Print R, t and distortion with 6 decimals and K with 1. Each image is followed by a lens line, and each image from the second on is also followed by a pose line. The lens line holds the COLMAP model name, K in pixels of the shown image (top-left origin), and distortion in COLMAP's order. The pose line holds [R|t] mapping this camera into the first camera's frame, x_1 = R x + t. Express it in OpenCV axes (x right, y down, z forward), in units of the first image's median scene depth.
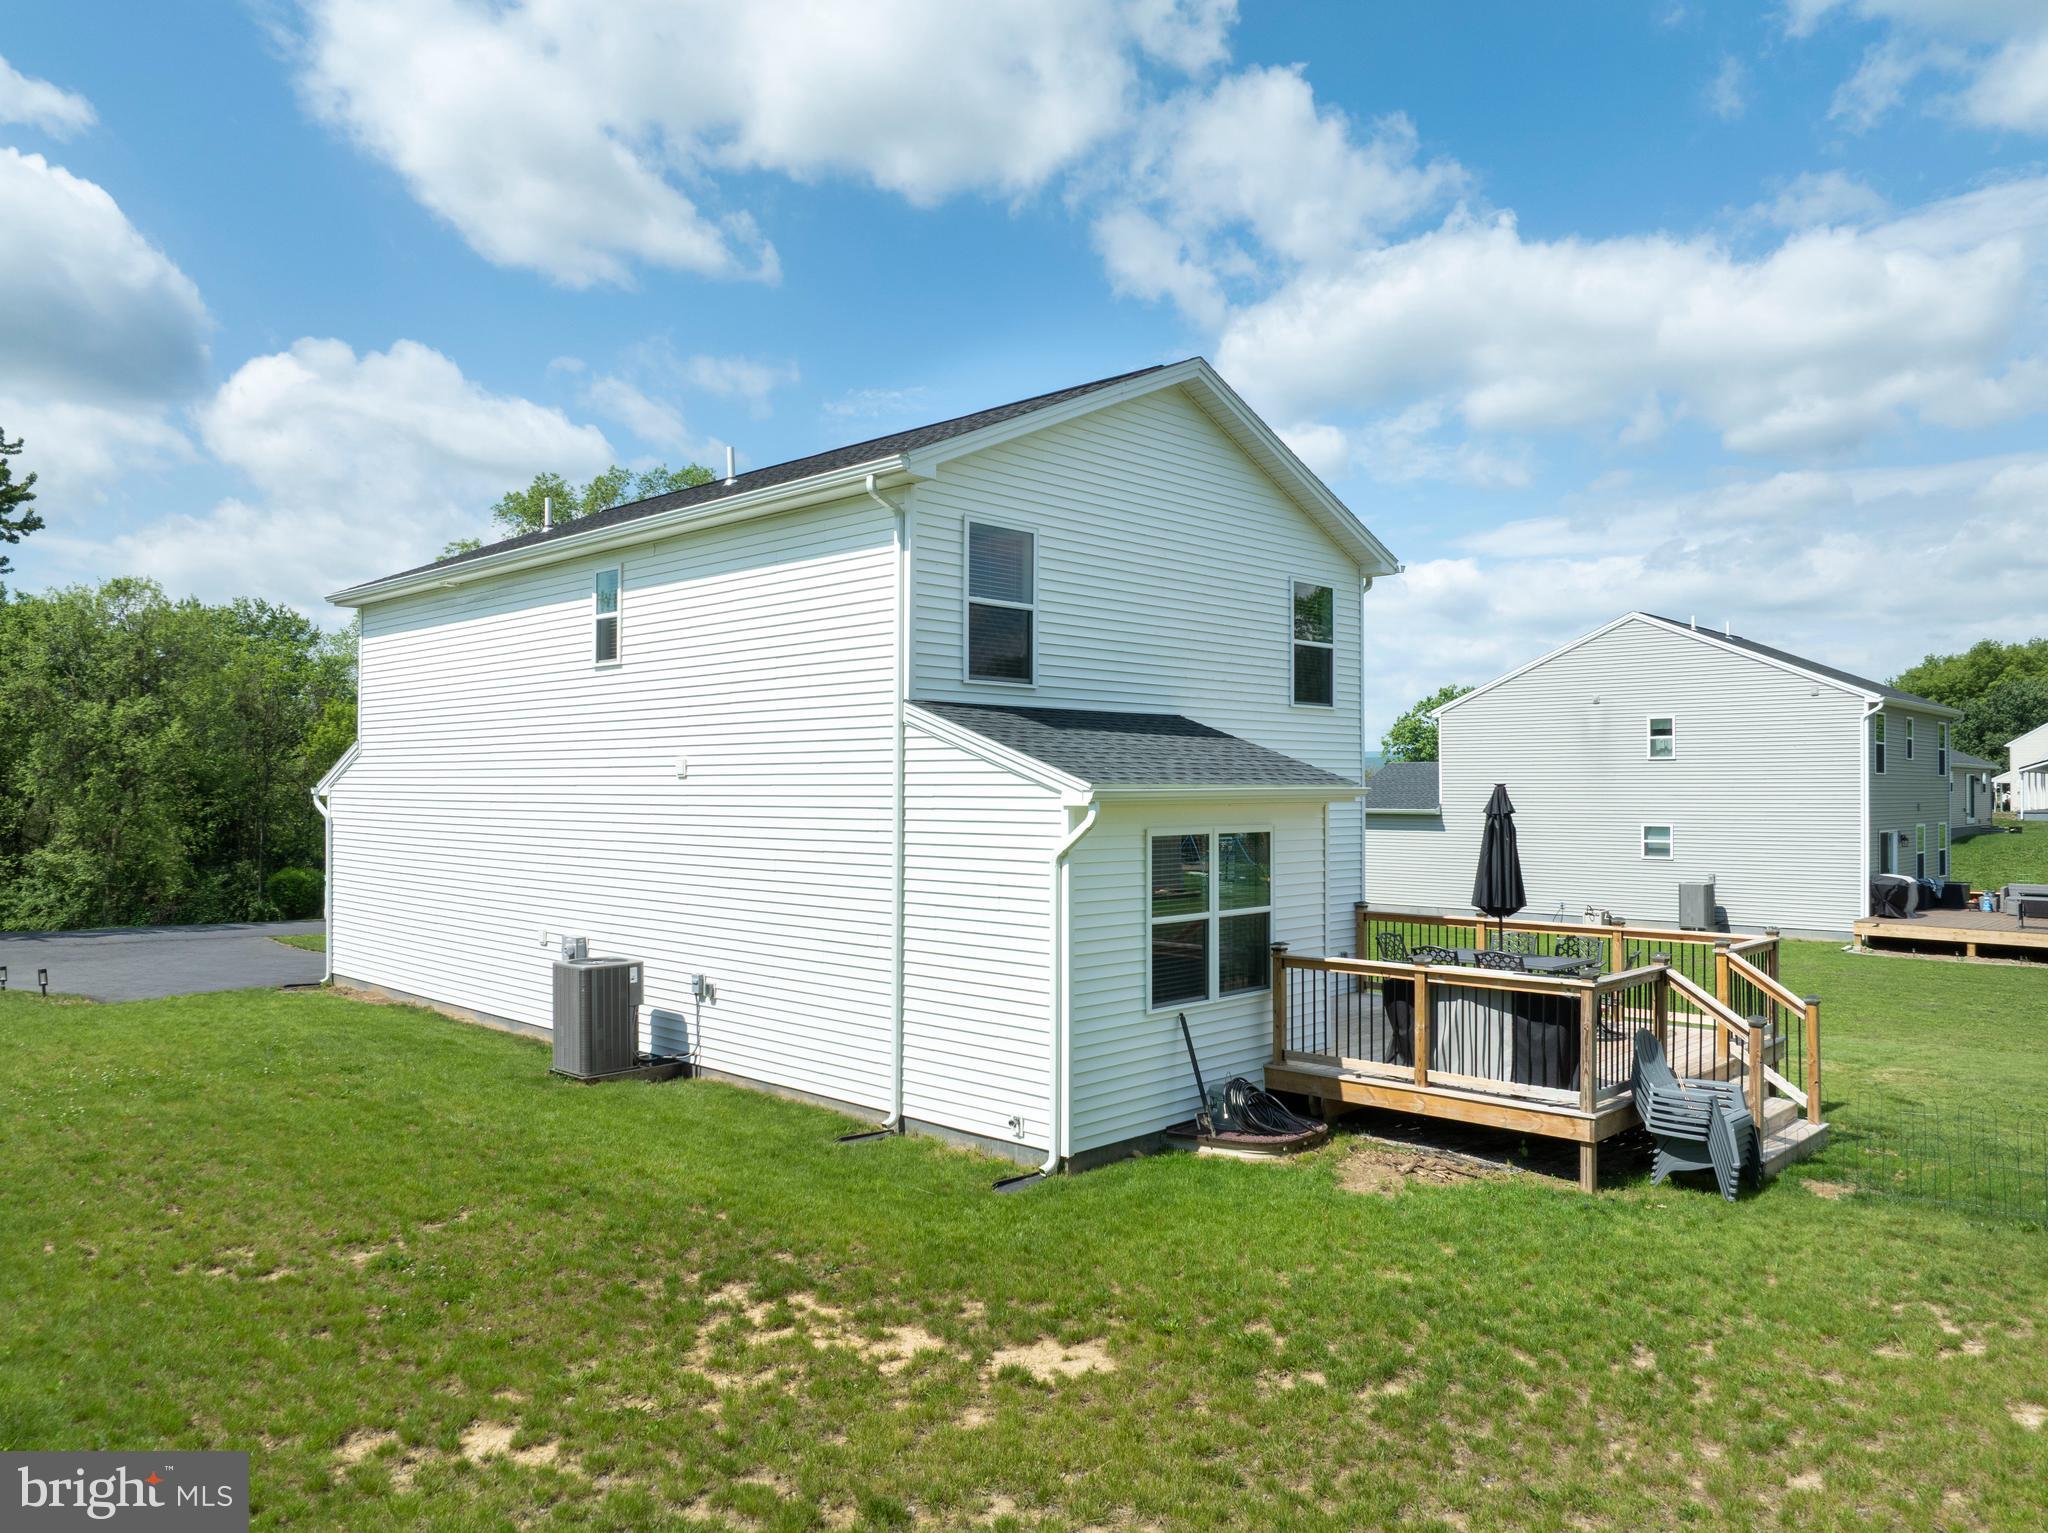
lens RADIAL K [[1387.1, 0, 1024.0], [0, 1387.1, 766.5], [0, 0, 1]] dist [-0.036014, -0.000457]
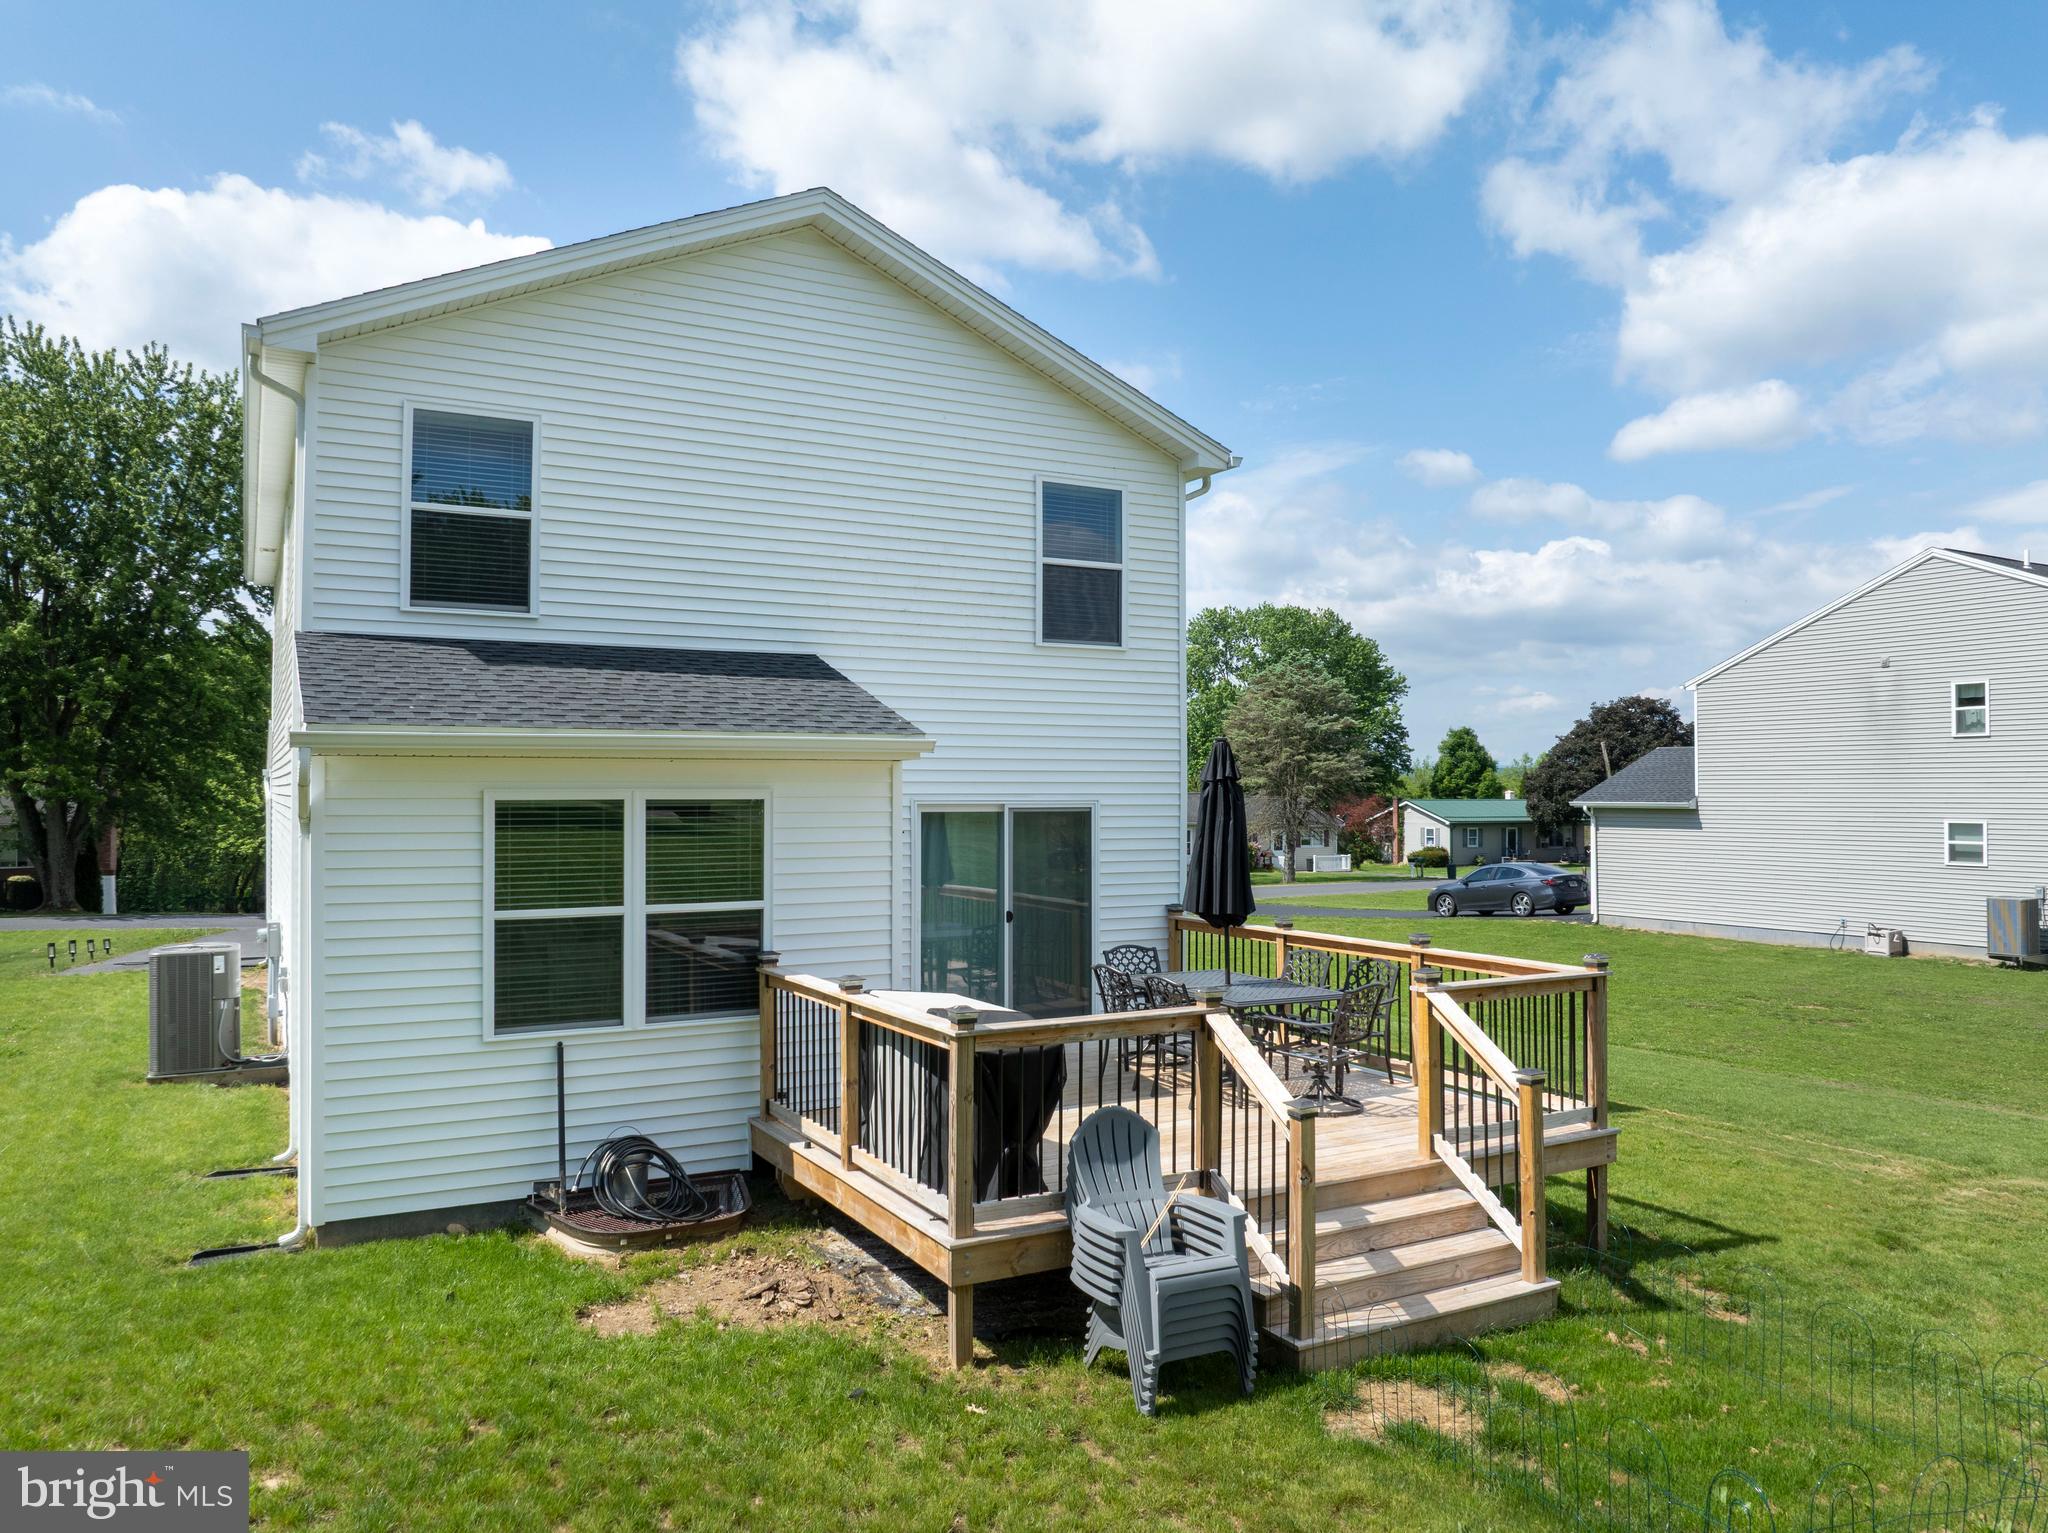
lens RADIAL K [[1417.3, 0, 1024.0], [0, 1417.3, 766.5], [0, 0, 1]] dist [-0.064545, 0.054873]
pose [[0.961570, -0.001807, -0.274556, 0.404334], [0.002312, 0.999996, 0.001517, 0.022253], [0.274552, -0.002093, 0.961570, 0.253445]]
